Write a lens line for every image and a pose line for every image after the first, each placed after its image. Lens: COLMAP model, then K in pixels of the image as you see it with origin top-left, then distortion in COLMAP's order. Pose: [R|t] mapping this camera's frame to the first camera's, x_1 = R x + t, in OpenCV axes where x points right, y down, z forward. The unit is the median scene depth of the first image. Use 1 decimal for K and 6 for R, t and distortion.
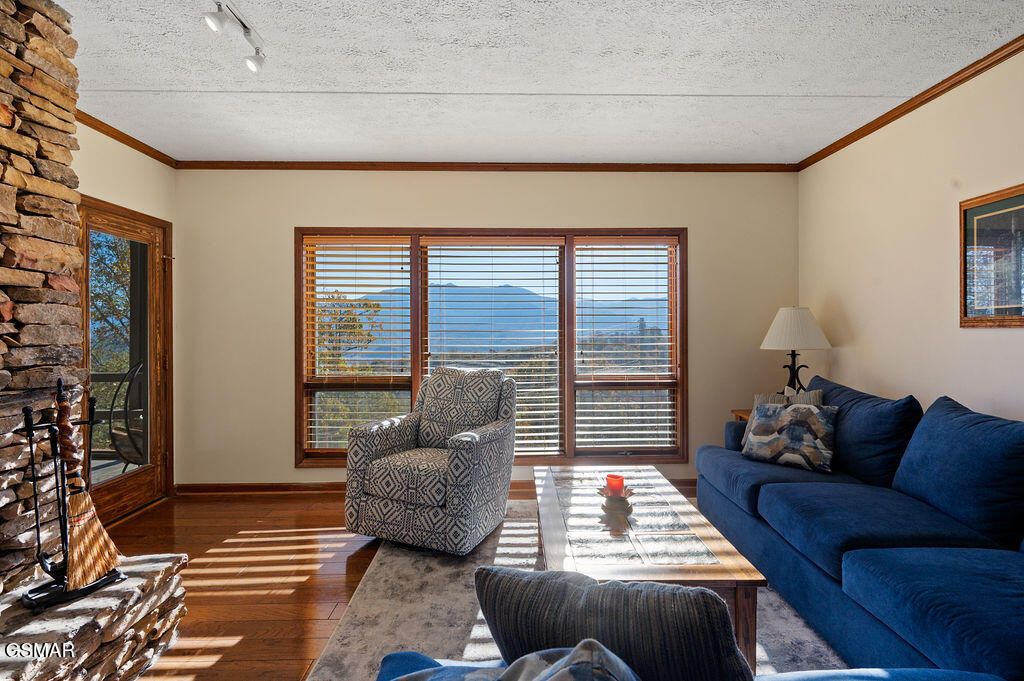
lens RADIAL K [[462.1, 0, 518.1], [0, 462.1, 332.1], [0, 0, 1]] dist [0.000411, -0.002257]
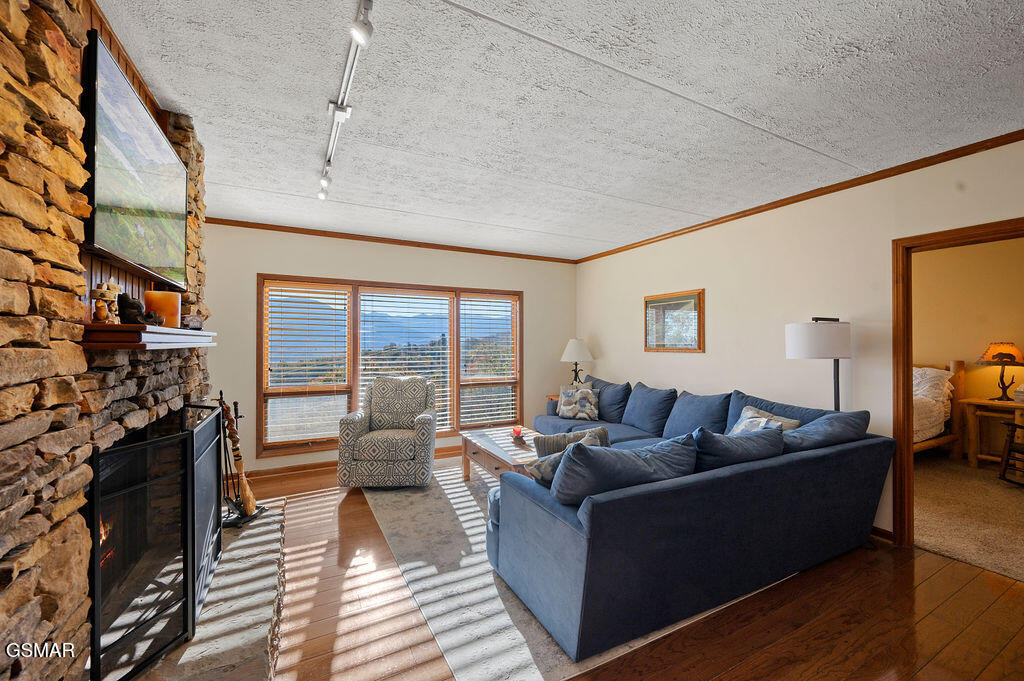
lens RADIAL K [[405.4, 0, 512.6], [0, 405.4, 339.4], [0, 0, 1]] dist [0.000813, -0.000682]
pose [[0.895262, 0.007840, 0.445471, -0.455097], [-0.003202, 0.999933, -0.011162, -0.039391], [-0.445528, 0.008567, 0.895227, -0.442792]]
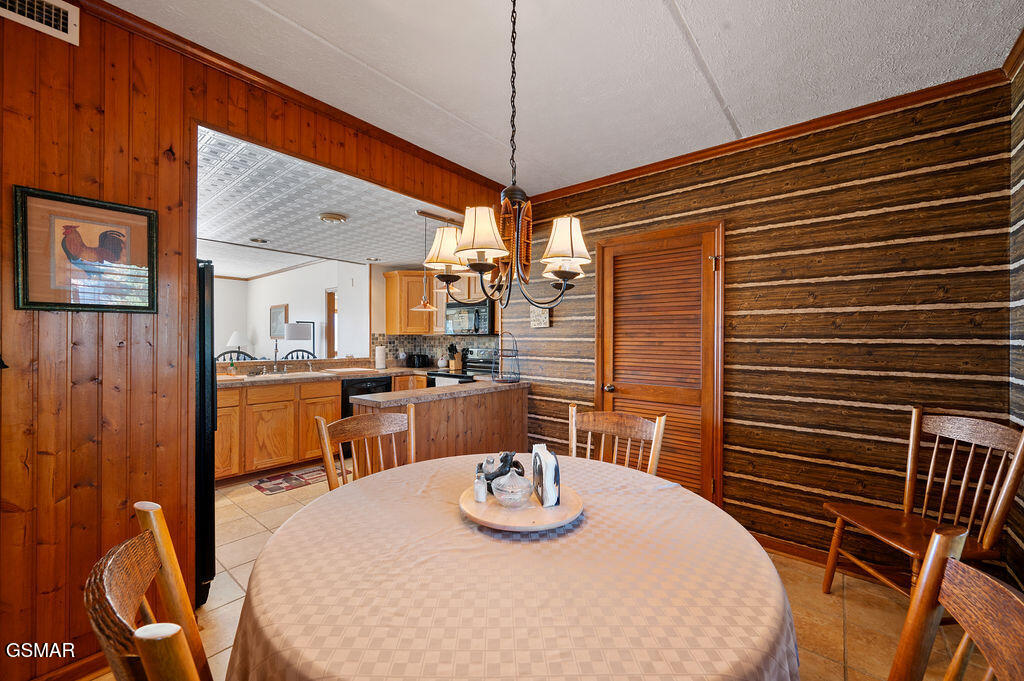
lens RADIAL K [[405.4, 0, 514.0], [0, 405.4, 342.1], [0, 0, 1]] dist [0.000813, -0.000682]
pose [[0.658047, 0.001177, 0.752976, -0.213622], [-0.005270, 0.999981, 0.003043, -0.003989], [-0.752958, -0.005971, 0.658041, -2.365769]]
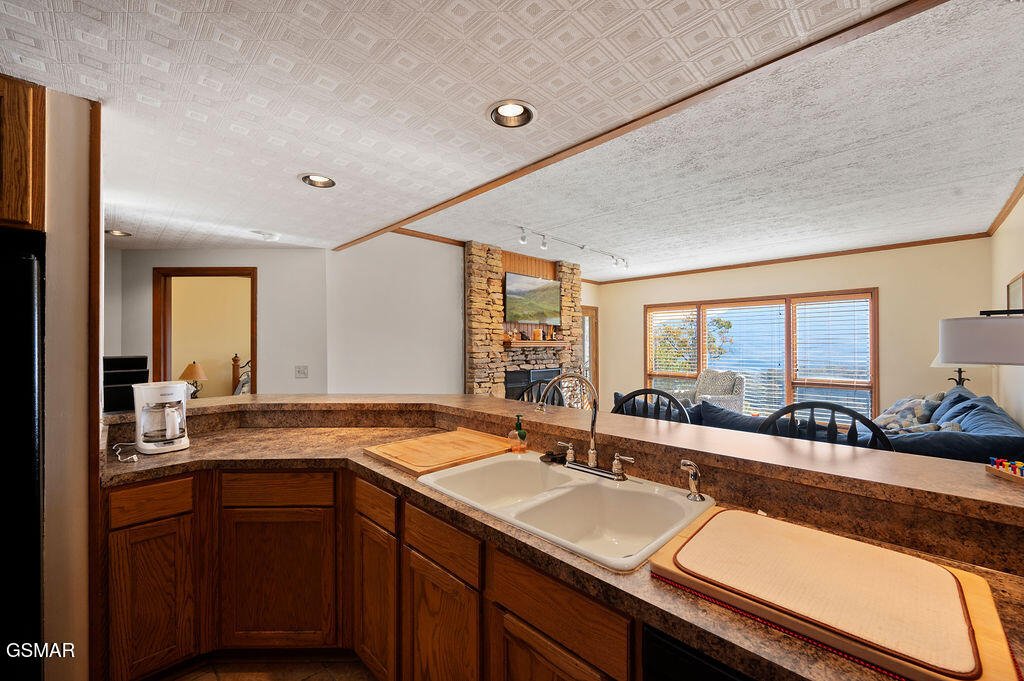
lens RADIAL K [[405.4, 0, 513.7], [0, 405.4, 343.6], [0, 0, 1]] dist [0.000813, -0.000682]
pose [[0.690537, 0.000330, -0.723297, 0.678060], [-0.001777, 0.999998, -0.001241, -0.043036], [0.723295, 0.002142, 0.690536, -1.101096]]
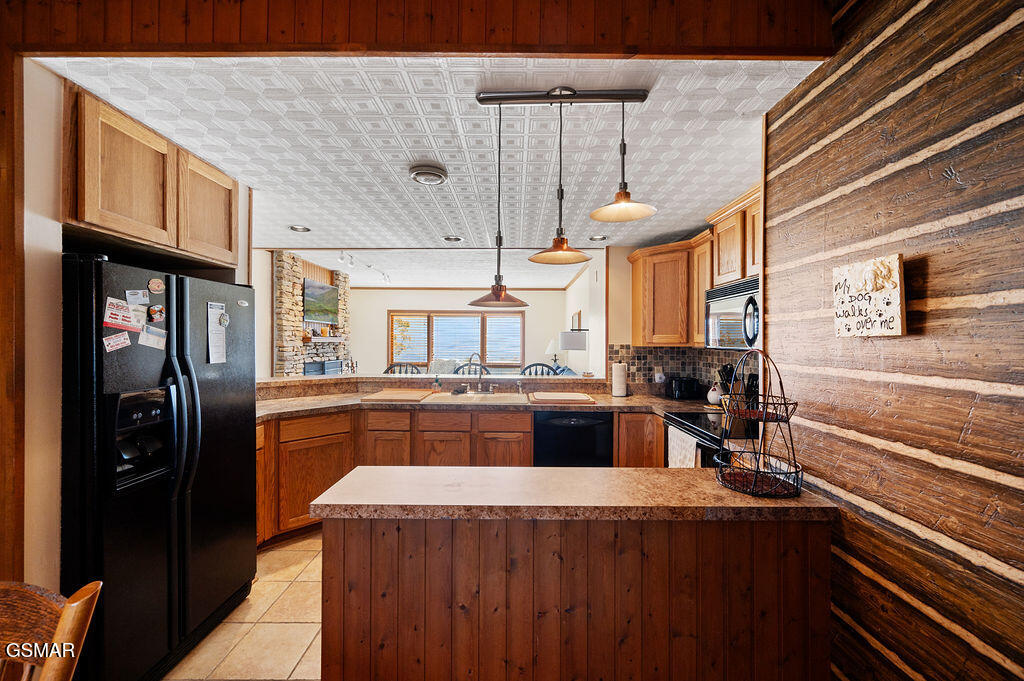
lens RADIAL K [[405.4, 0, 513.5], [0, 405.4, 342.5], [0, 0, 1]] dist [0.000813, -0.000682]
pose [[0.999393, 0.010268, -0.033290, 0.508507], [-0.010274, 0.999947, -0.000018, -0.038970], [0.033288, 0.000360, 0.999446, -1.960108]]
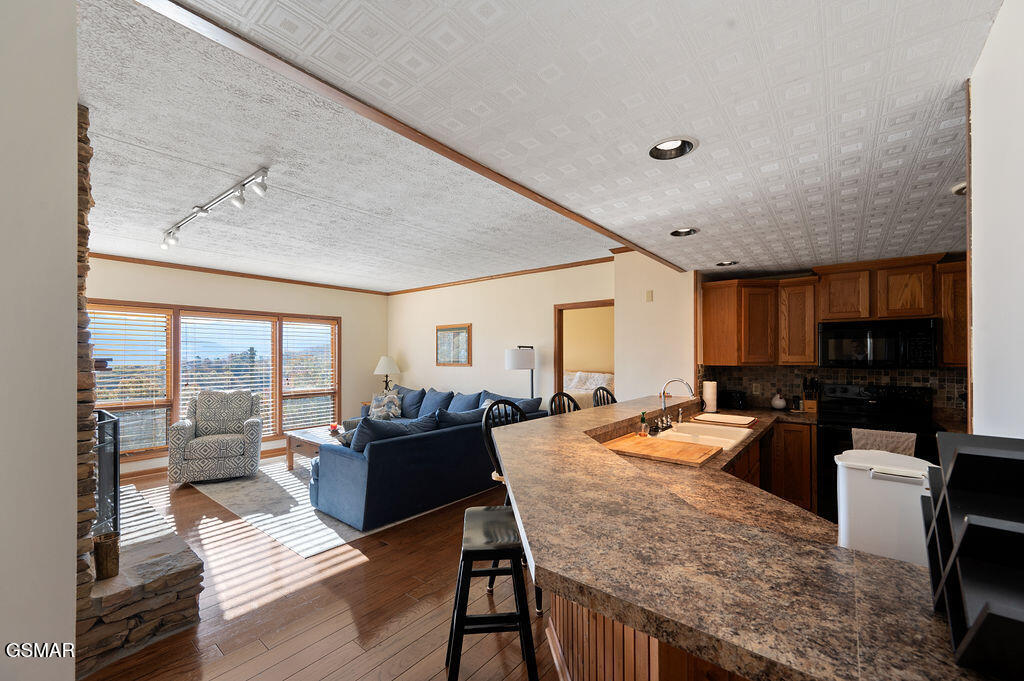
lens RADIAL K [[405.4, 0, 511.7], [0, 405.4, 353.2], [0, 0, 1]] dist [0.000813, -0.000682]
pose [[0.644890, 0.007185, 0.764242, -0.717150], [0.000007, 0.999956, -0.009407, -0.060832], [-0.764276, 0.006072, 0.644861, -1.026306]]
